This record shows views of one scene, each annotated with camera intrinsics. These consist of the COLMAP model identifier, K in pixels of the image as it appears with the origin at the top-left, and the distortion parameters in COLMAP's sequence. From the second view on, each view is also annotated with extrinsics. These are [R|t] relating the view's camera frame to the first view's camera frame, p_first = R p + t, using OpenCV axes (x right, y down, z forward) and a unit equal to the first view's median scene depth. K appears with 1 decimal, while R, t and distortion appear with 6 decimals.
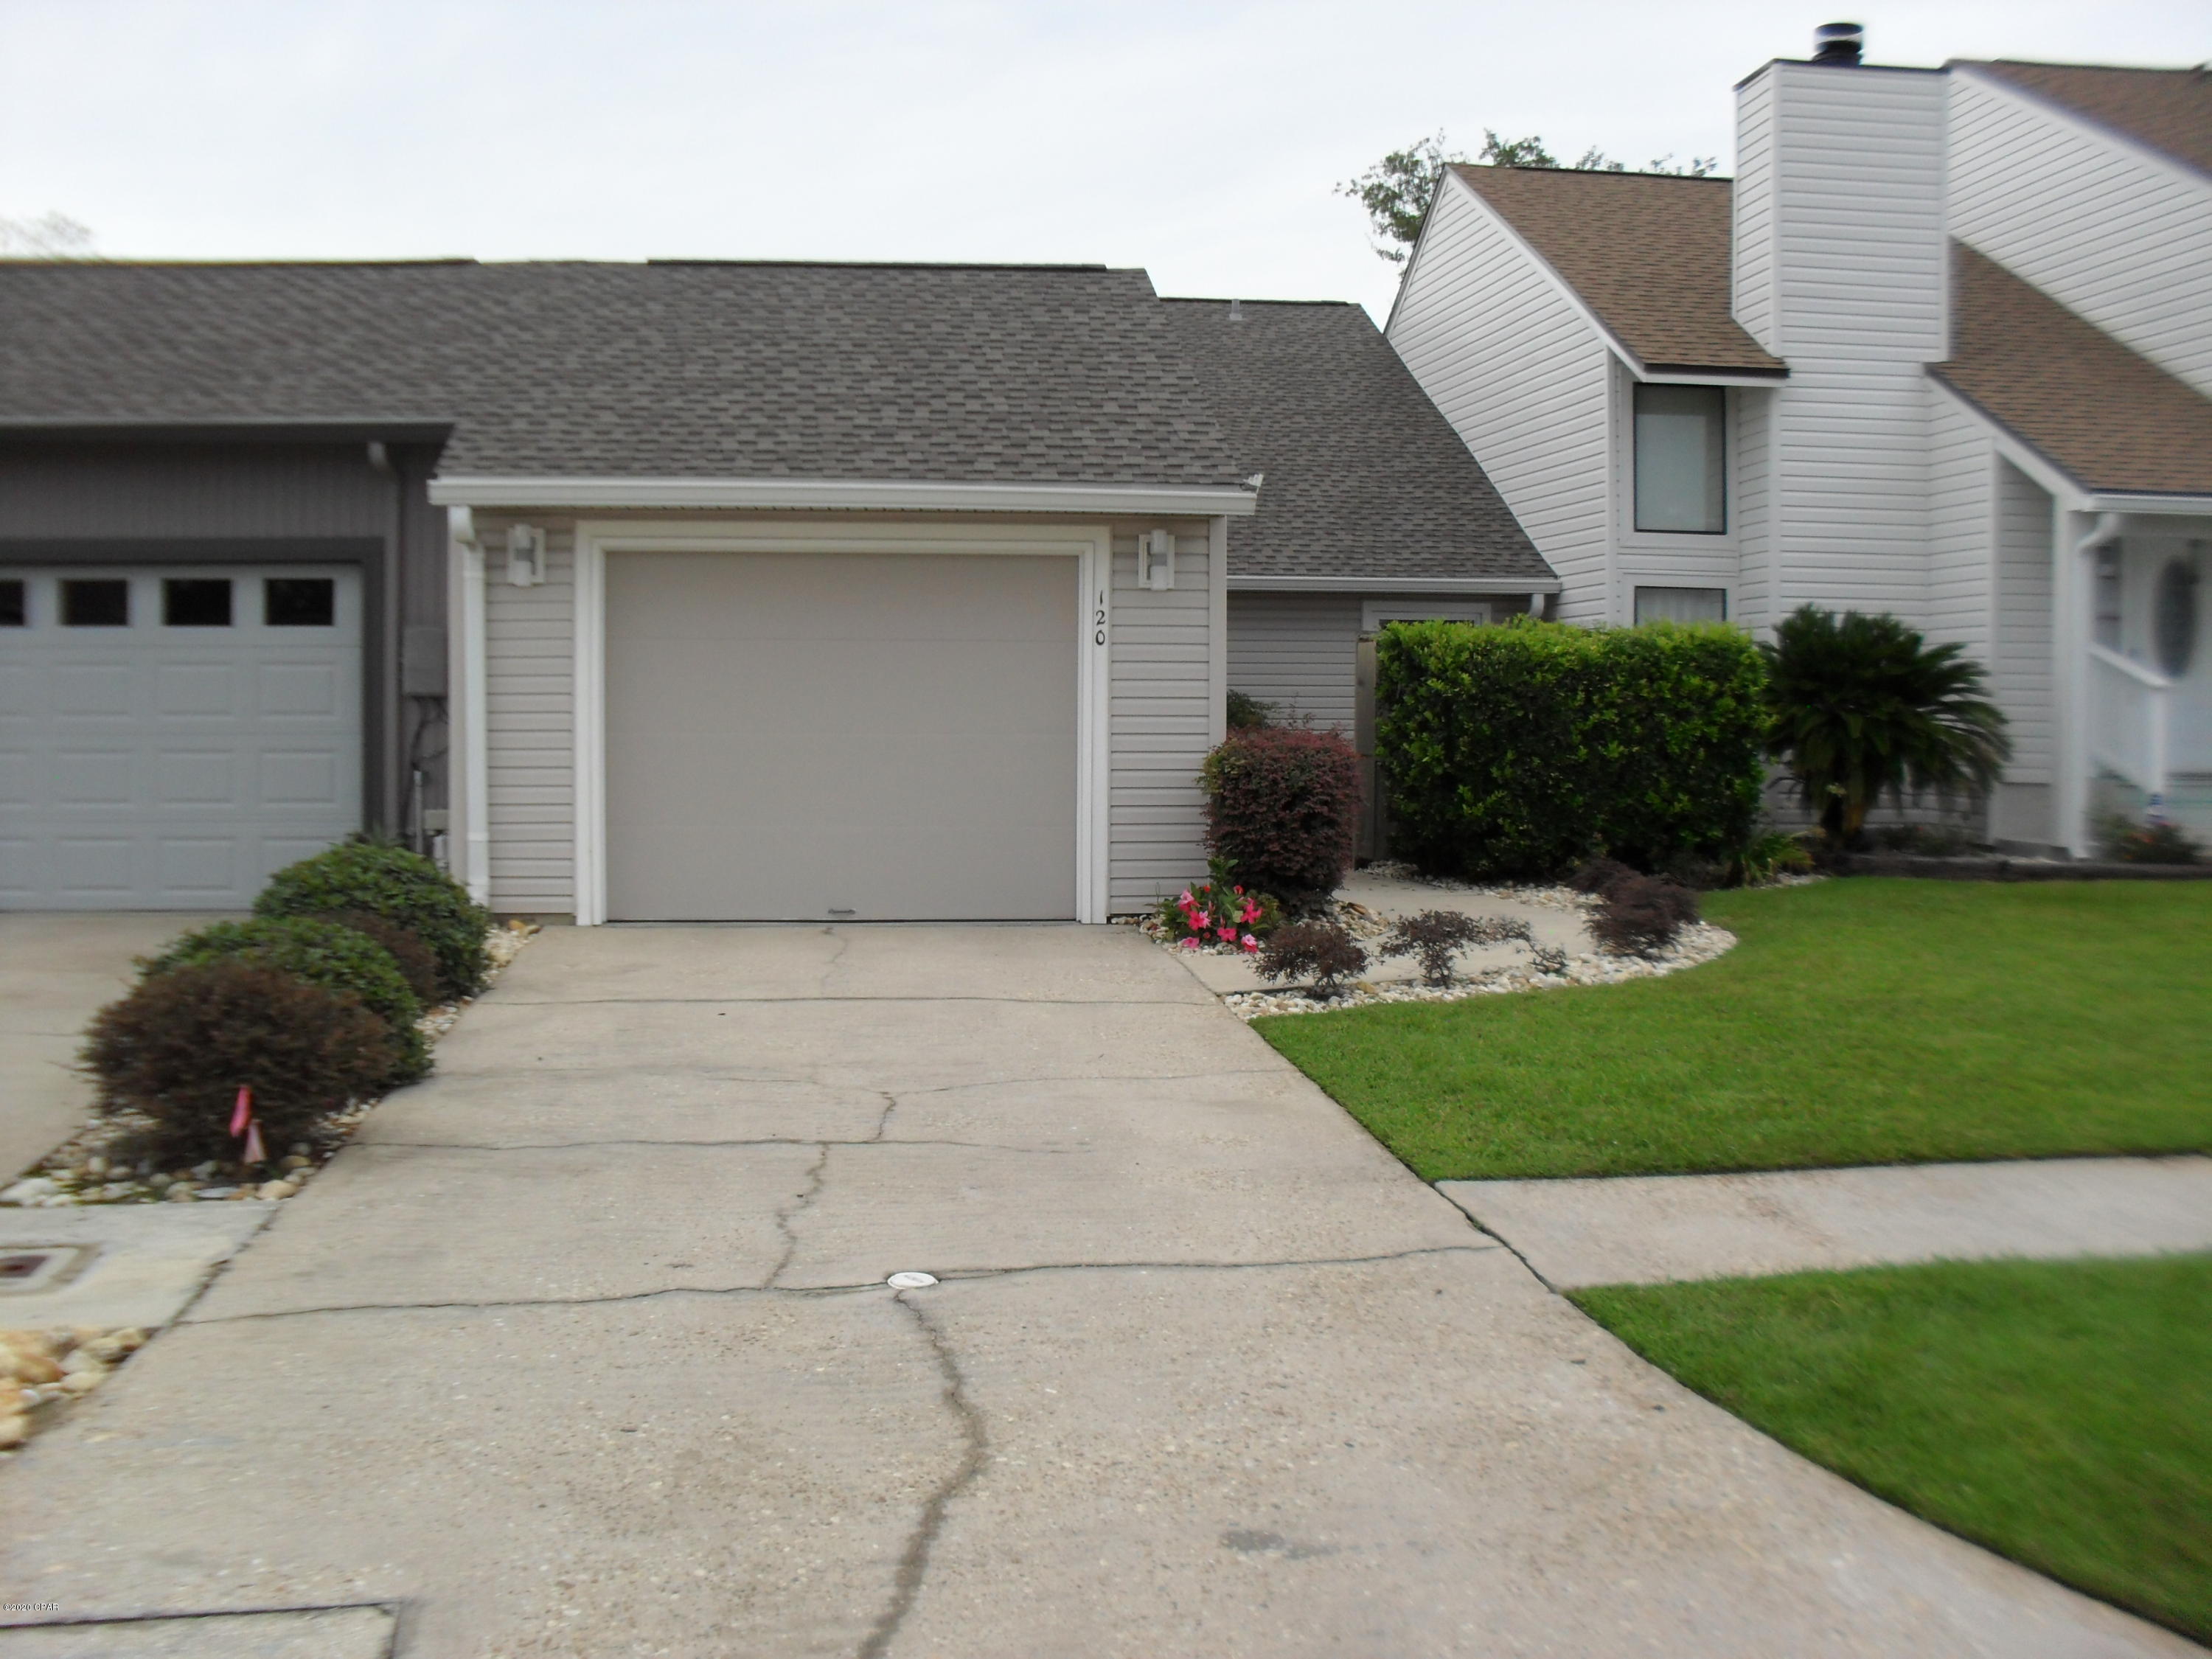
lens RADIAL K [[2281.0, 0, 1076.9], [0, 2281.0, 830.7], [0, 0, 1]] dist [-0.157151, 0.000000]
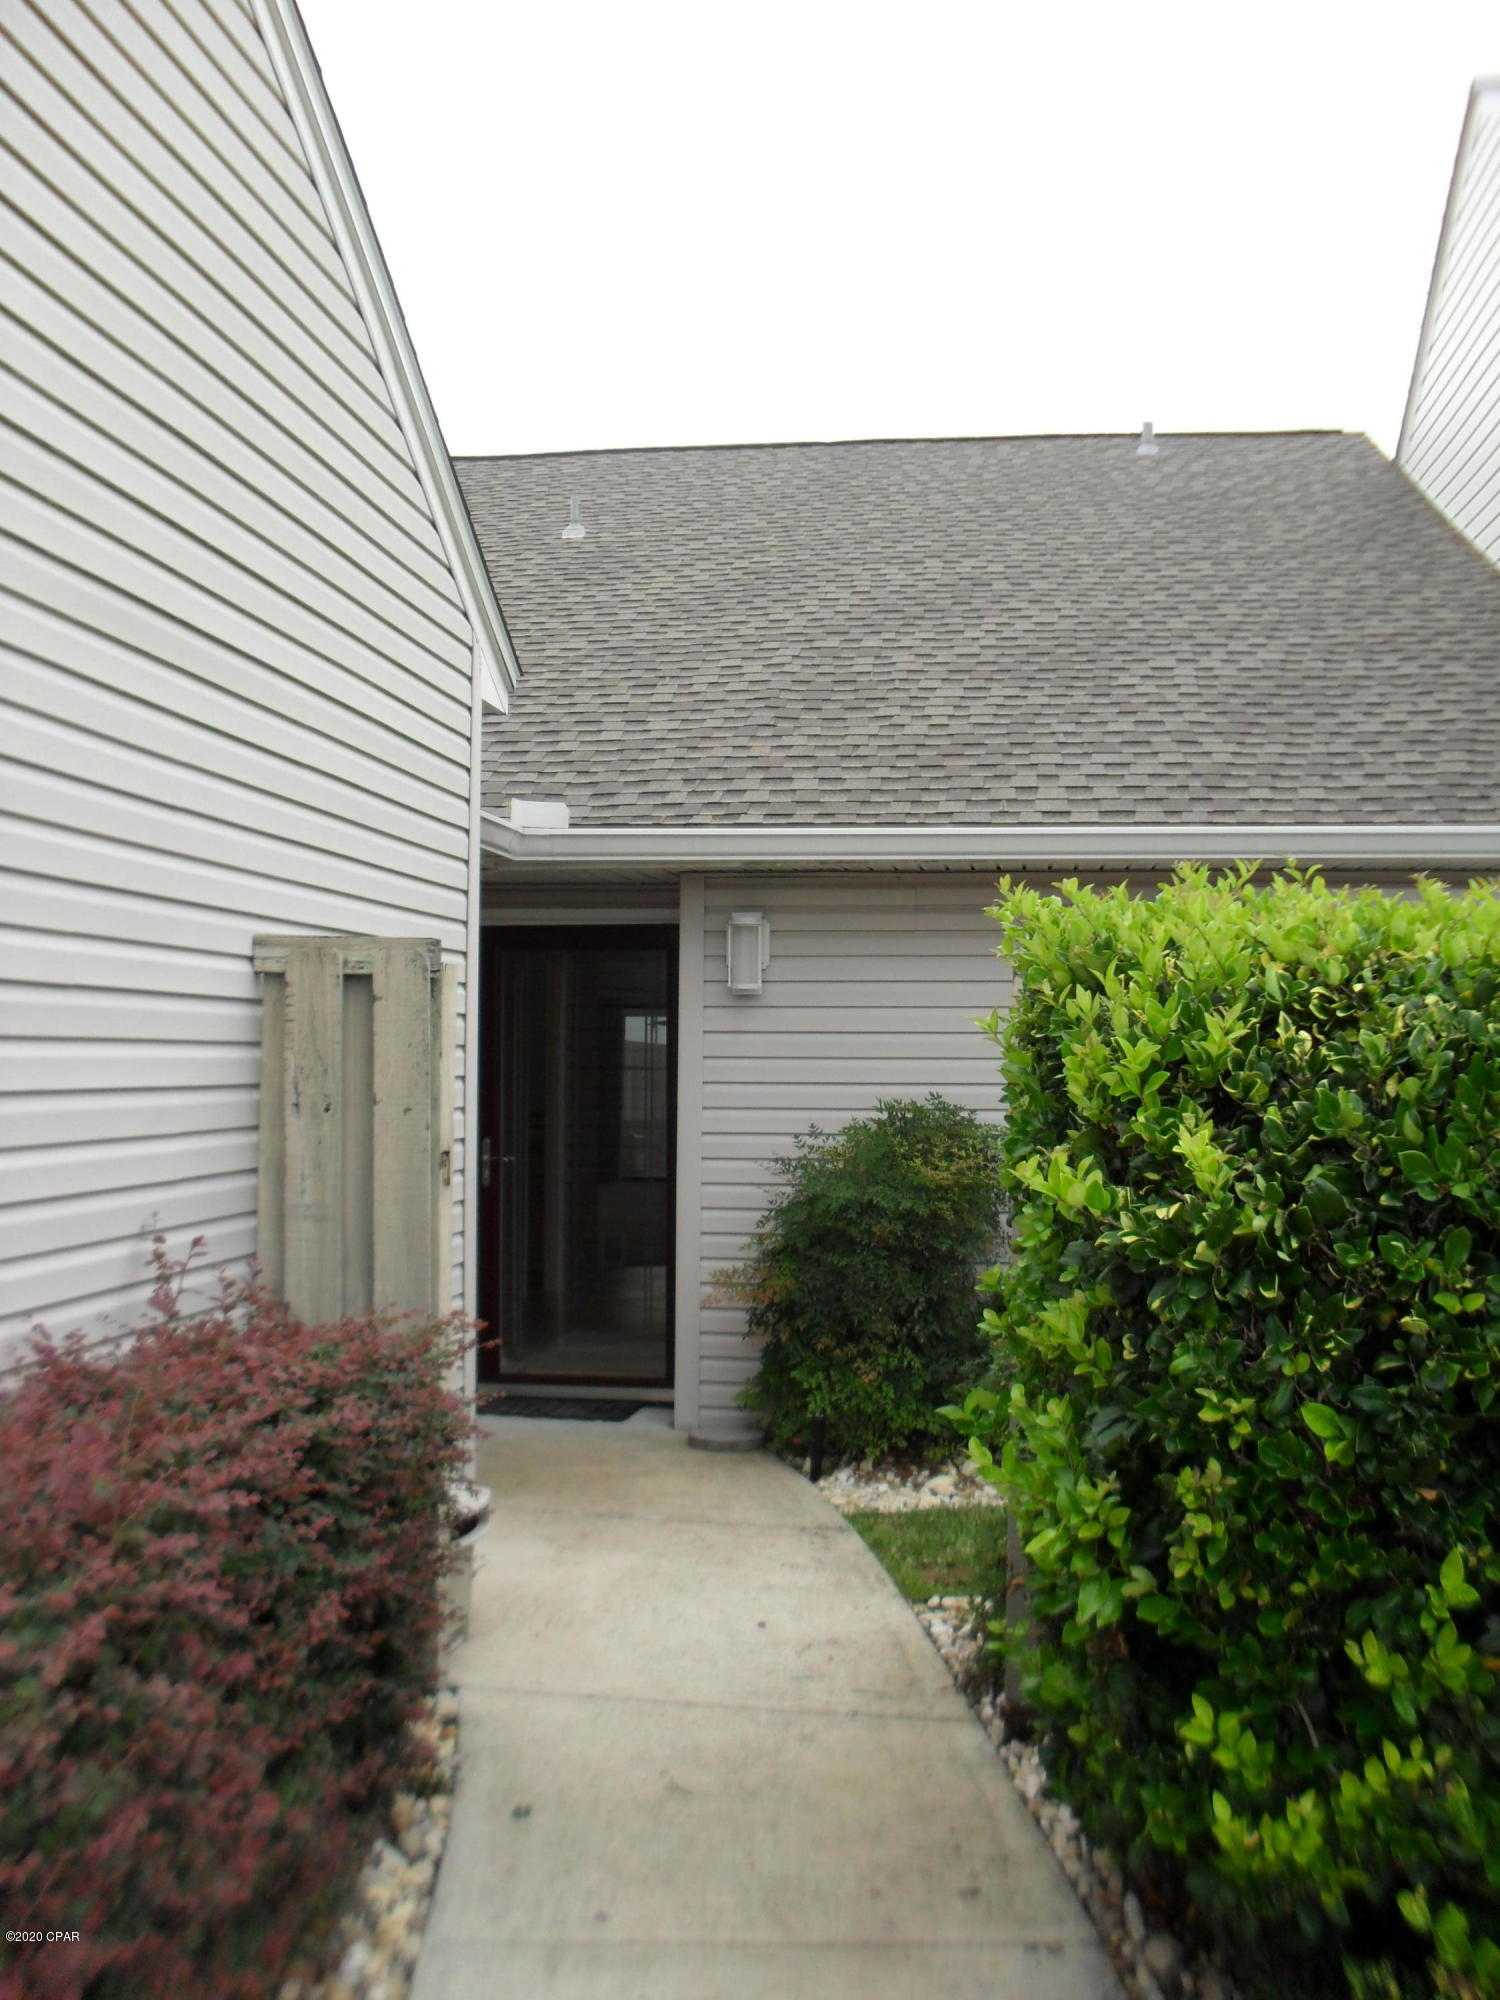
lens RADIAL K [[2062.4, 0, 747.9], [0, 2062.4, 944.5], [0, 0, 1]] dist [-0.157151, 0.000000]
pose [[0.969805, -0.008695, -0.243728, 0.206214], [-0.017431, 0.994337, -0.104832, -0.077434], [0.243259, 0.105915, 0.964161, 0.974908]]
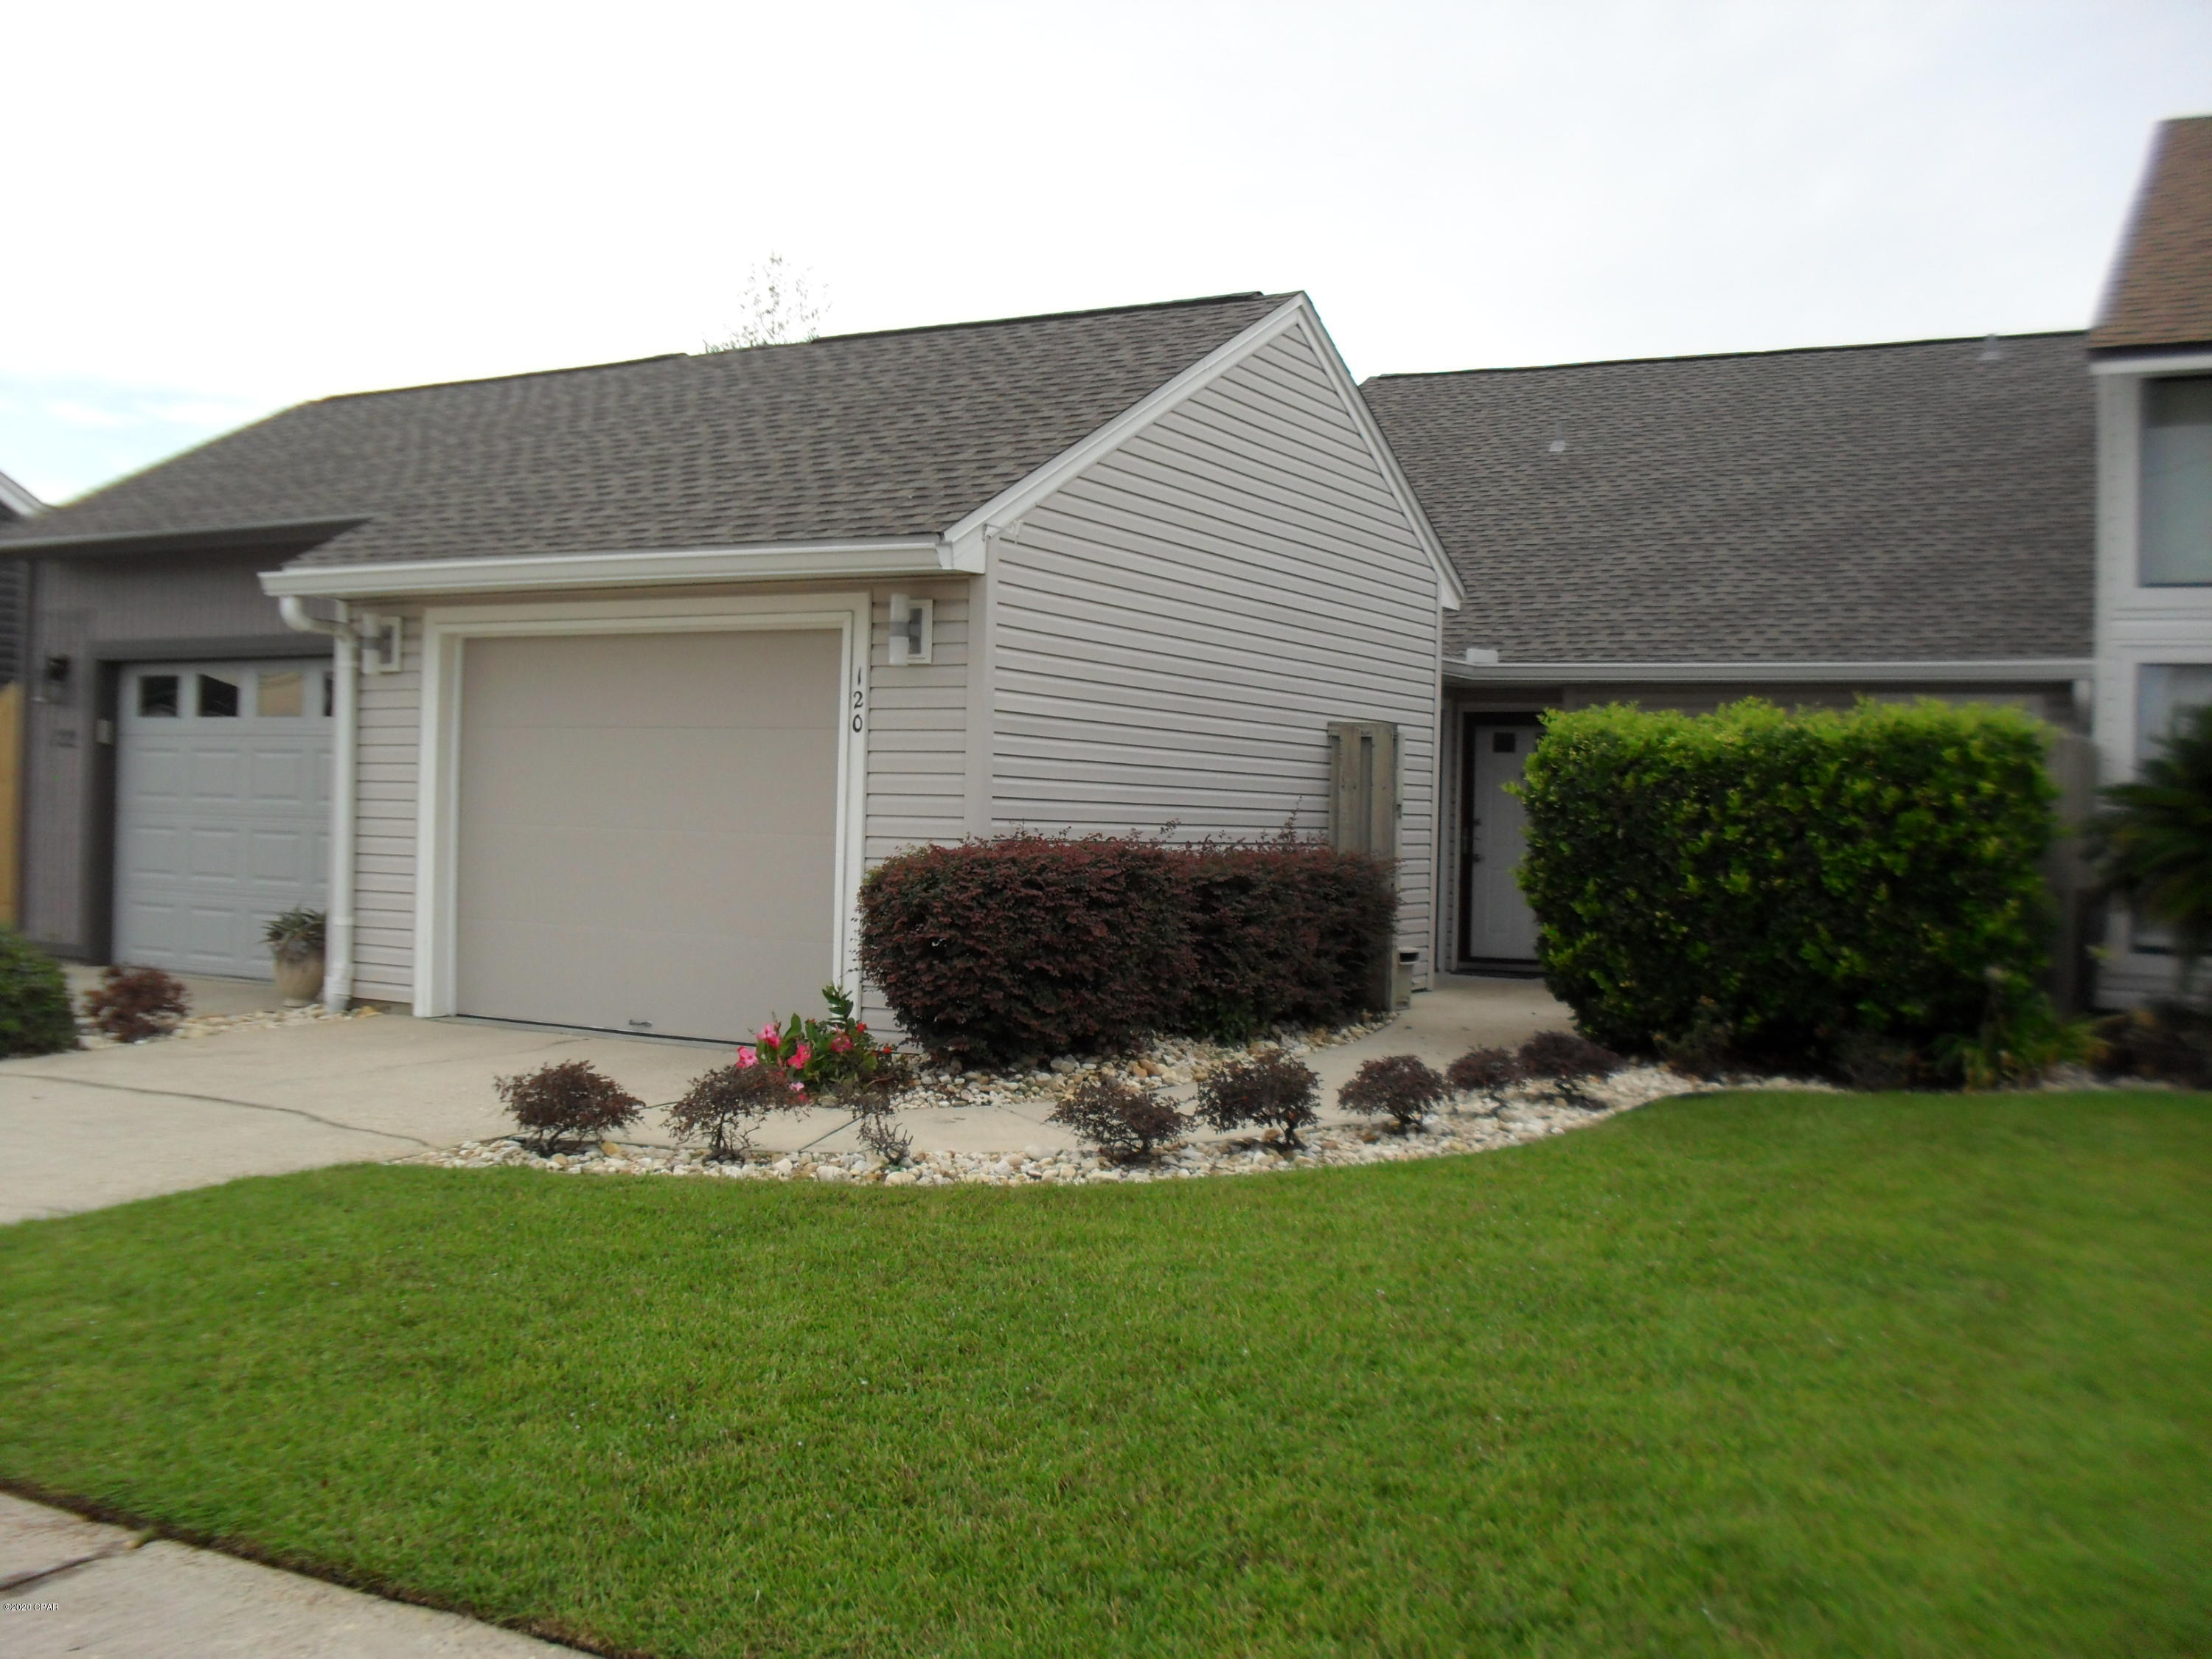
lens RADIAL K [[2281.0, 0, 1084.8], [0, 2281.0, 816.7], [0, 0, 1]] dist [-0.157151, 0.000000]
pose [[0.815203, 0.017004, -0.578926, 0.567326], [-0.052401, 0.997635, -0.044485, -0.016422], [0.576800, 0.066600, 0.814166, 0.356334]]
